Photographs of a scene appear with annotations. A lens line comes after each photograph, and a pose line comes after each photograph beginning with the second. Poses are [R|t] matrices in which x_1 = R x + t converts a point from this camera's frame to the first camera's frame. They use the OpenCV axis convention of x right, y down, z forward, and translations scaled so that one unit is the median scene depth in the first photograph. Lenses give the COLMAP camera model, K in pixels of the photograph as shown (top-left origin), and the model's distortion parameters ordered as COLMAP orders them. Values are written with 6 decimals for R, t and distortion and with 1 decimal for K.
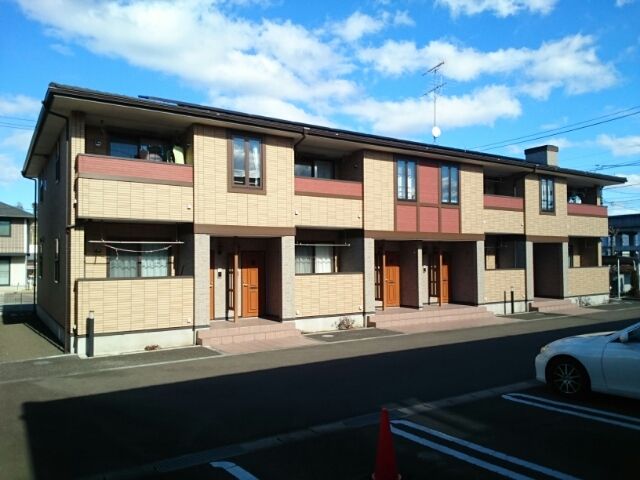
lens RADIAL K [[508.3, 0, 324.8], [0, 508.3, 255.1], [0, 0, 1]] dist [0.029415, -0.030835]
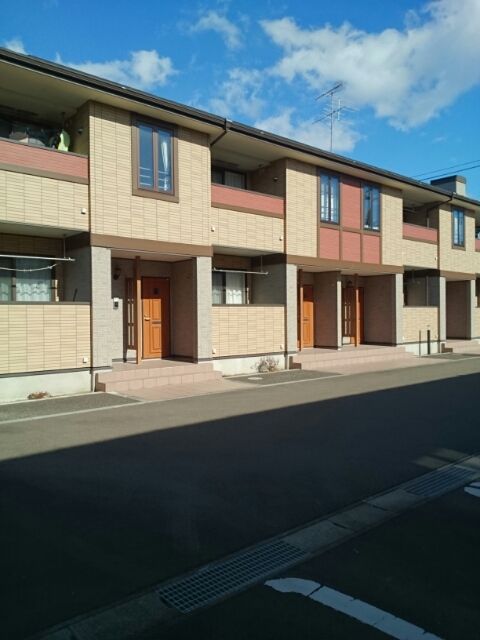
lens RADIAL K [[508.3, 0, 241.3], [0, 508.3, 325.3], [0, 0, 1]] dist [0.029415, -0.030835]
pose [[0.990696, -0.003557, 0.136046, -0.107307], [-0.000362, 0.999586, 0.028769, 0.041801], [-0.136092, -0.028551, 0.990285, 0.162923]]
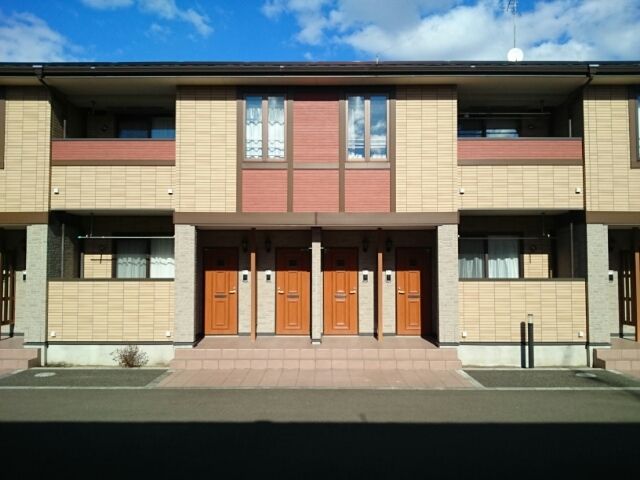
lens RADIAL K [[631.4, 0, 320.3], [0, 631.4, 237.7], [0, 0, 1]] dist [0.010938, 0.000000]
pose [[0.829394, -0.012817, -0.558517, 0.644305], [0.000092, 0.999740, -0.022805, 0.000008], [0.558664, 0.018863, 0.829179, 0.425217]]
